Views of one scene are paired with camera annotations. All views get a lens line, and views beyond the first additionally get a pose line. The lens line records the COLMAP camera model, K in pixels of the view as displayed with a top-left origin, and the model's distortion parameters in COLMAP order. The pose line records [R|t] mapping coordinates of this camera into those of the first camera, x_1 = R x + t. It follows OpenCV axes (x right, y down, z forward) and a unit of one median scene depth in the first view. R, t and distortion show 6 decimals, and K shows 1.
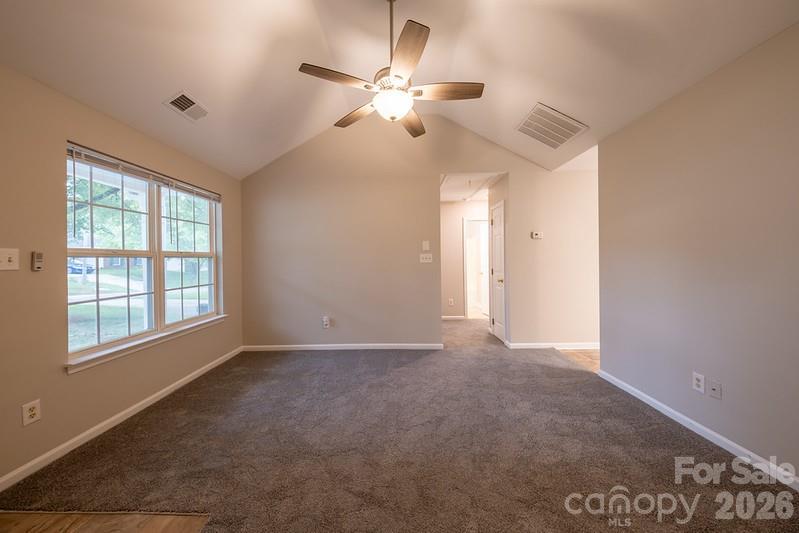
lens RADIAL K [[278.6, 0, 390.8], [0, 278.6, 260.6], [0, 0, 1]] dist [0.008216, -0.003060]
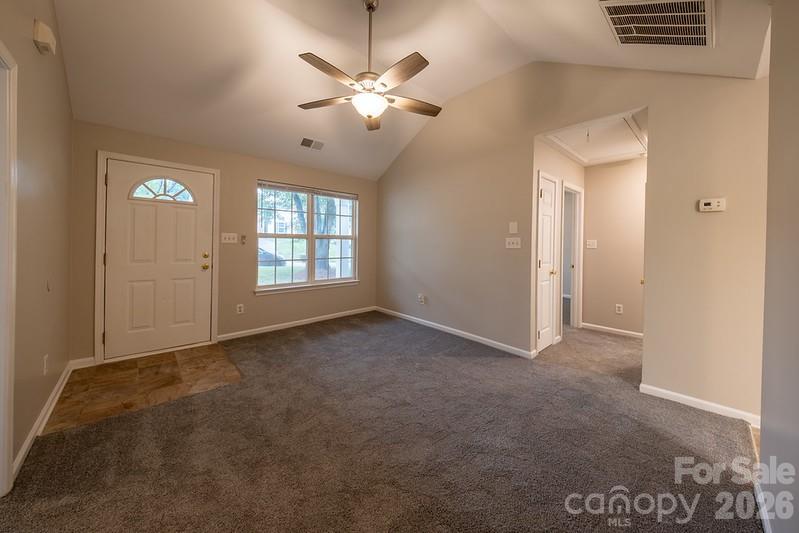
lens RADIAL K [[278.6, 0, 391.5], [0, 278.6, 245.4], [0, 0, 1]] dist [0.008216, -0.003060]
pose [[0.683352, 0.026639, -0.729603, 0.609644], [-0.025266, 0.999598, 0.012833, -0.004029], [0.729652, 0.009665, 0.683750, 0.205906]]
